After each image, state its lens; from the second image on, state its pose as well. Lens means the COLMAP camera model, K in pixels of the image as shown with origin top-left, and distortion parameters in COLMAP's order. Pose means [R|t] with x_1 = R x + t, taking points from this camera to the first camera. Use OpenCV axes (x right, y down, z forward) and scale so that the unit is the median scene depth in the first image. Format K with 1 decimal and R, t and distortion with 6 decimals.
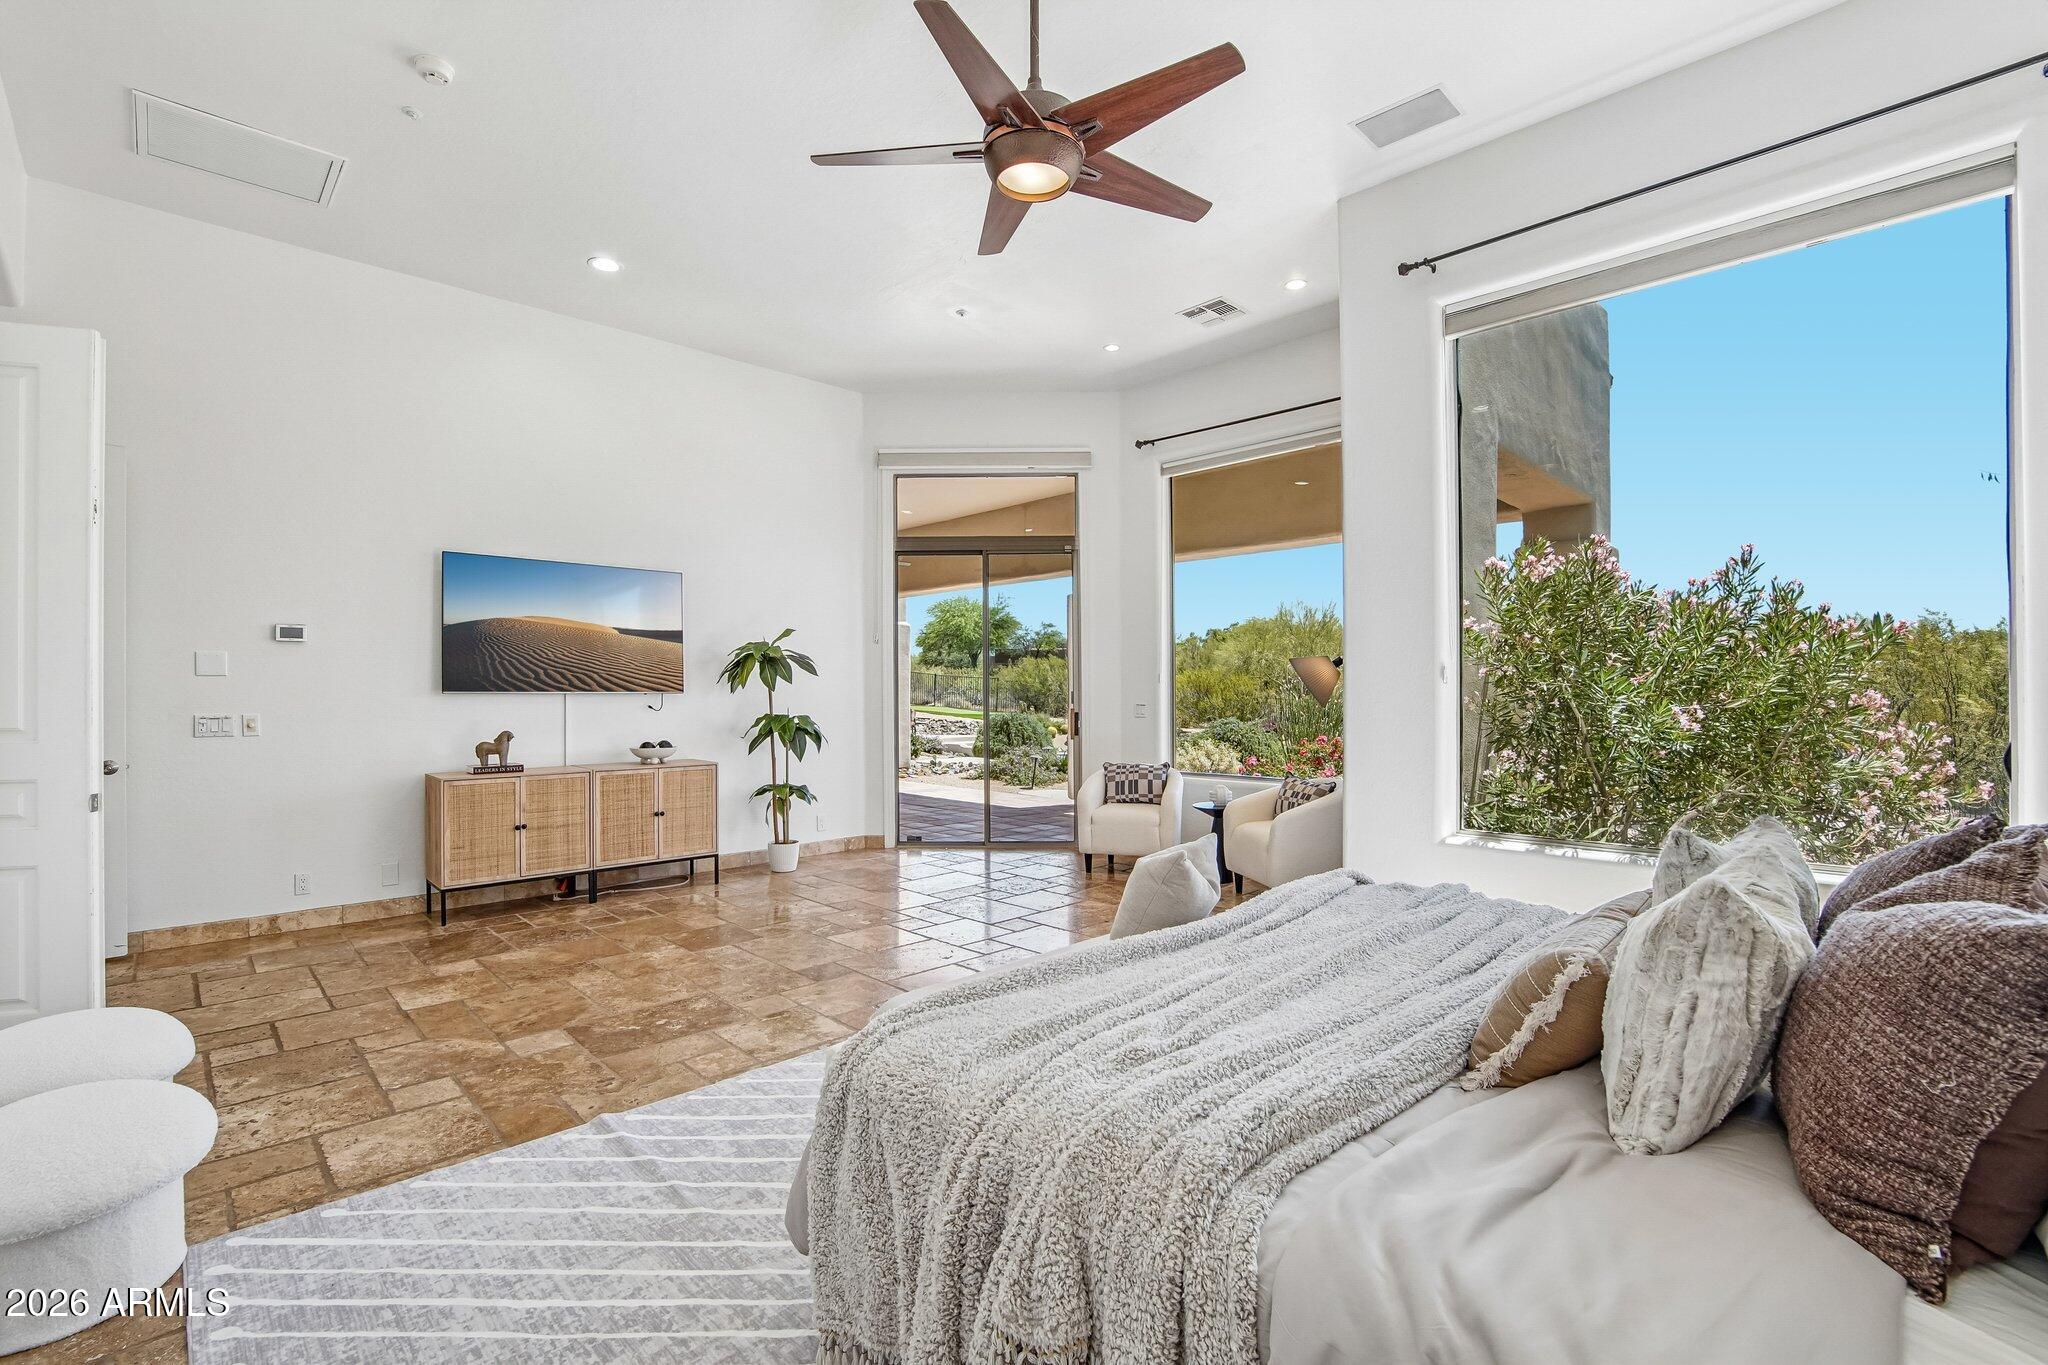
lens RADIAL K [[921.0, 0, 985.8], [0, 921.0, 689.9], [0, 0, 1]] dist [-0.022117, 0.002568]
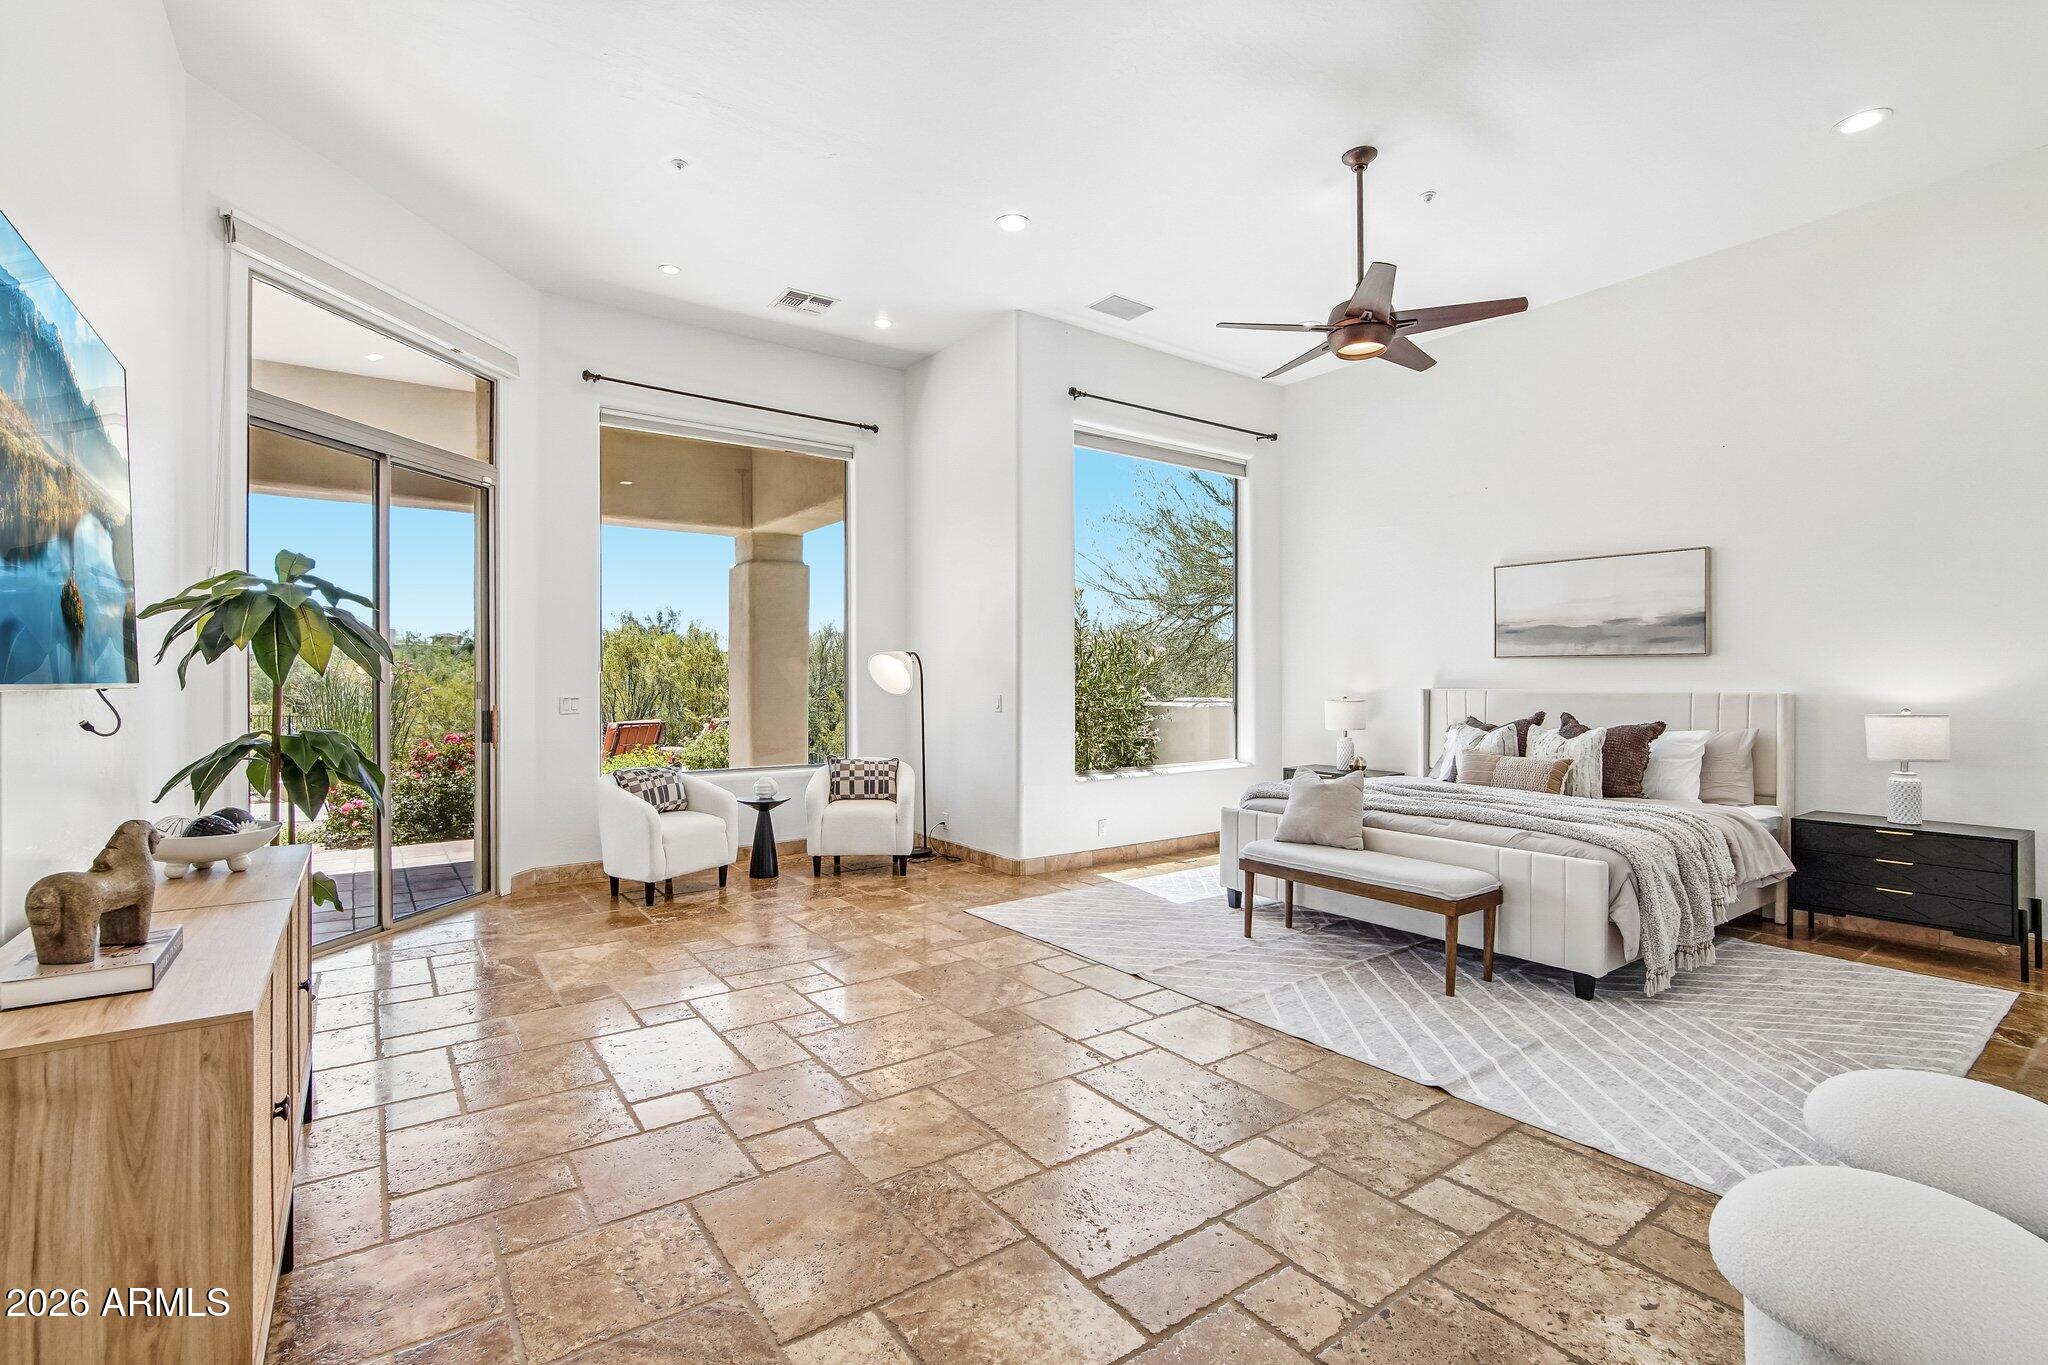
lens RADIAL K [[921.0, 0, 1023.6], [0, 921.0, 682.5], [0, 0, 1]] dist [-0.022117, 0.002568]
pose [[0.108123, 0.003069, 0.994133, -0.782036], [0.000063, 0.999995, -0.003094, 0.006309], [-0.994138, 0.000397, 0.108122, 0.707405]]
